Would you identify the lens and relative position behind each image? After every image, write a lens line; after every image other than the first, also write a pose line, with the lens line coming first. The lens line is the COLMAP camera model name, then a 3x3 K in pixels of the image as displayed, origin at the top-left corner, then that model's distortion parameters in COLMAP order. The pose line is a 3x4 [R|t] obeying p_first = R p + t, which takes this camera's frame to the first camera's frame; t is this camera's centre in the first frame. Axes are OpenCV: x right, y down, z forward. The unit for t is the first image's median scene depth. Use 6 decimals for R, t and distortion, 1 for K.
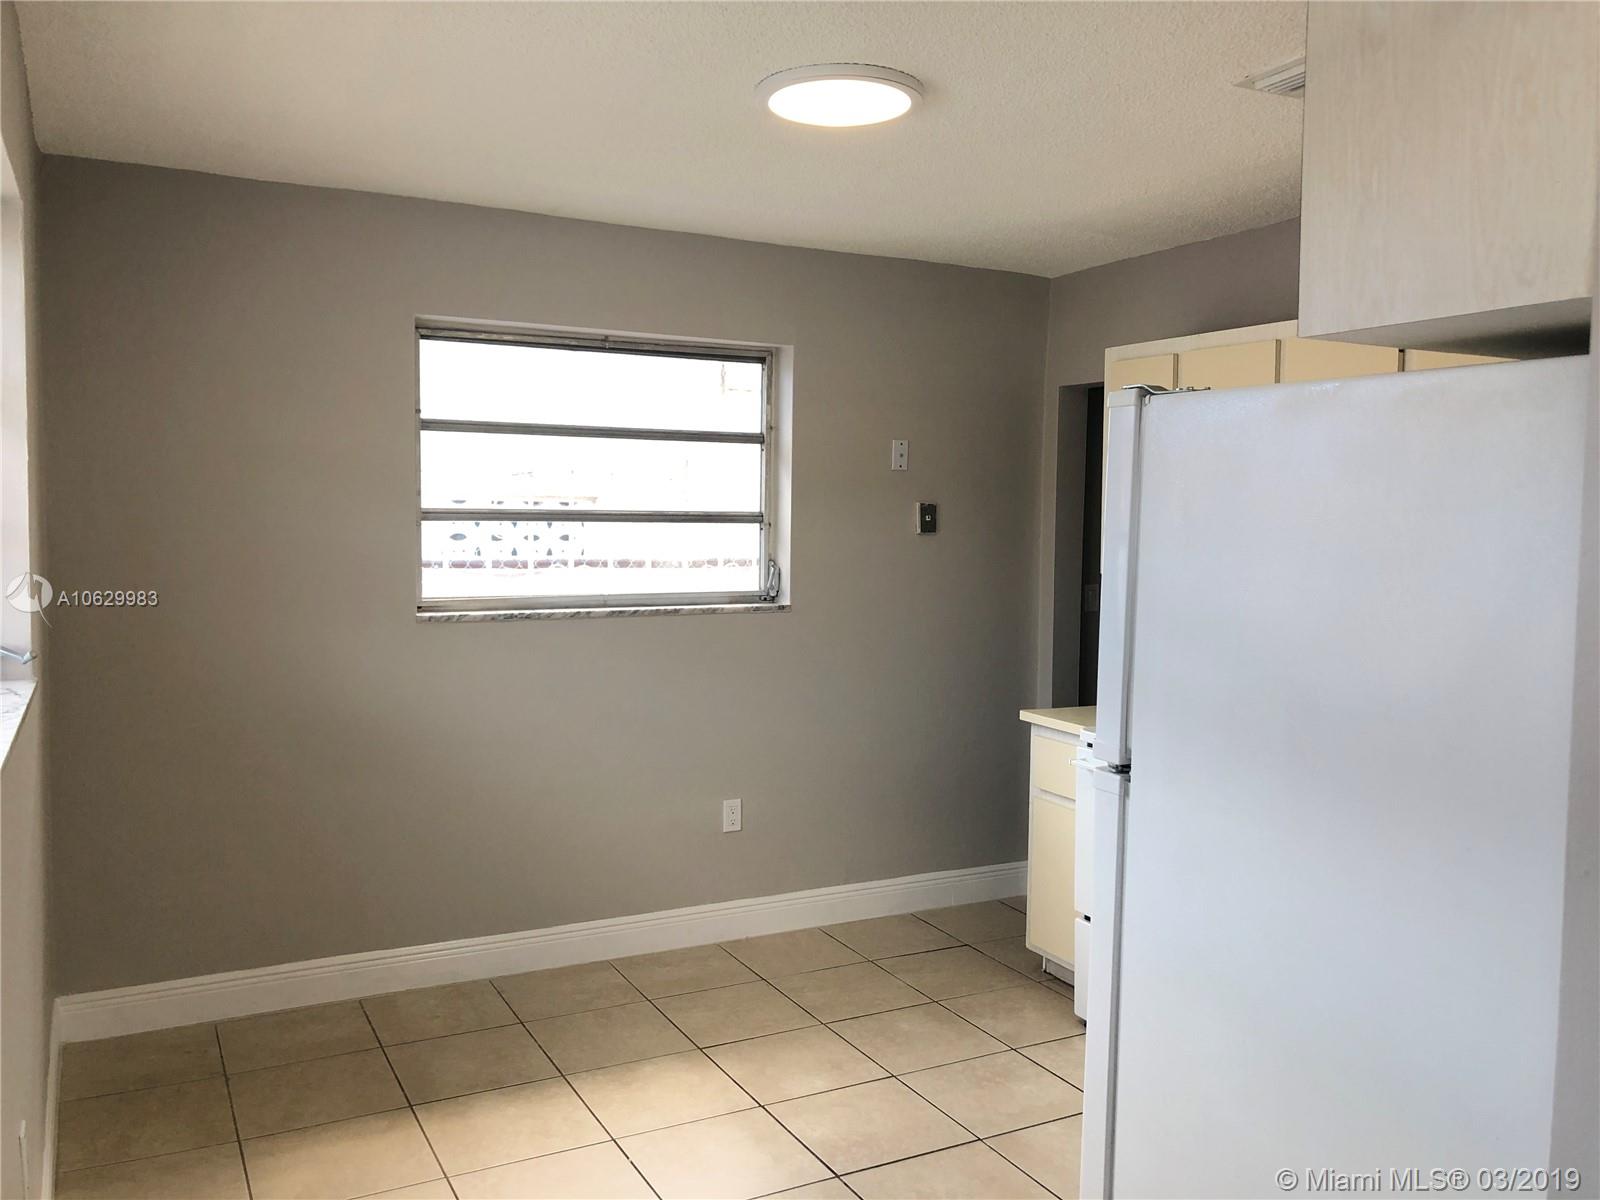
lens RADIAL K [[1322.1, 0, 802.3], [0, 1322.1, 596.6], [0, 0, 1]] dist [0.040209, -0.038171]
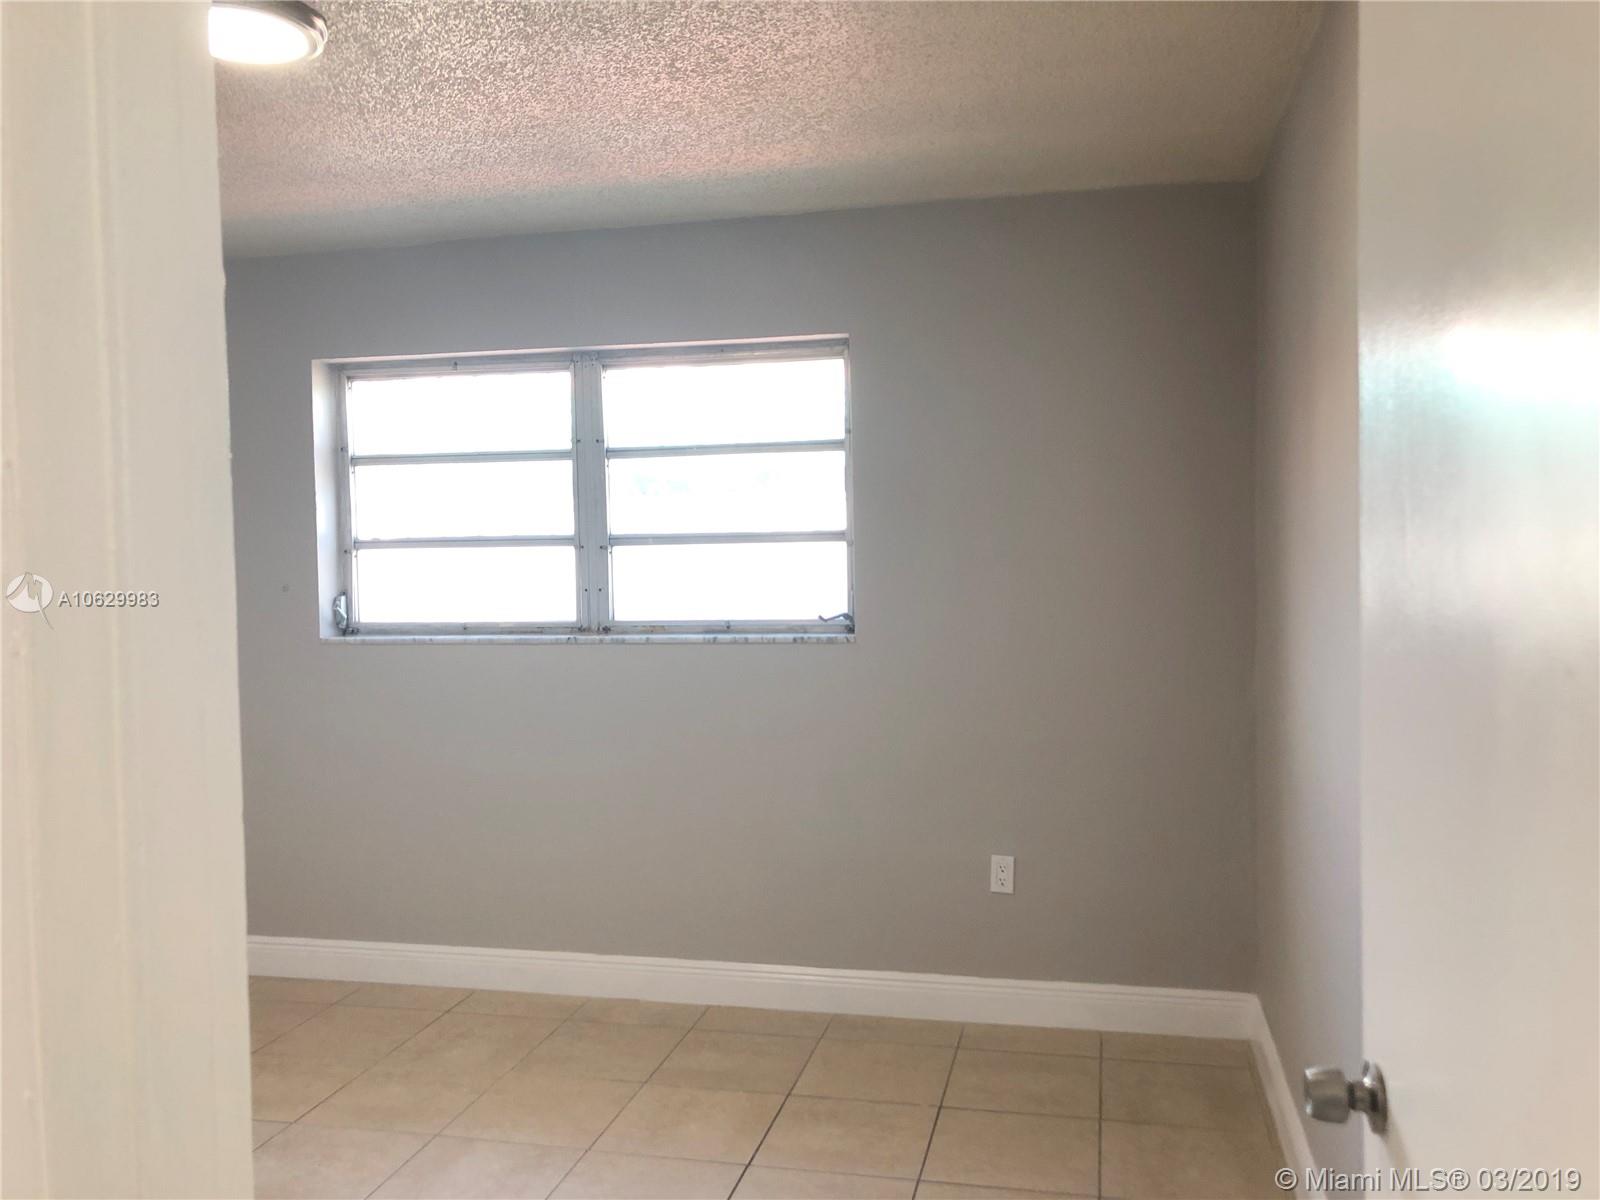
lens RADIAL K [[1322.1, 0, 802.3], [0, 1322.1, 596.6], [0, 0, 1]] dist [0.040209, -0.038171]
pose [[0.763944, 0.006128, -0.645253, 0.518550], [-0.012711, 0.999904, -0.005552, -0.014007], [0.645157, 0.012443, 0.763949, 0.311601]]
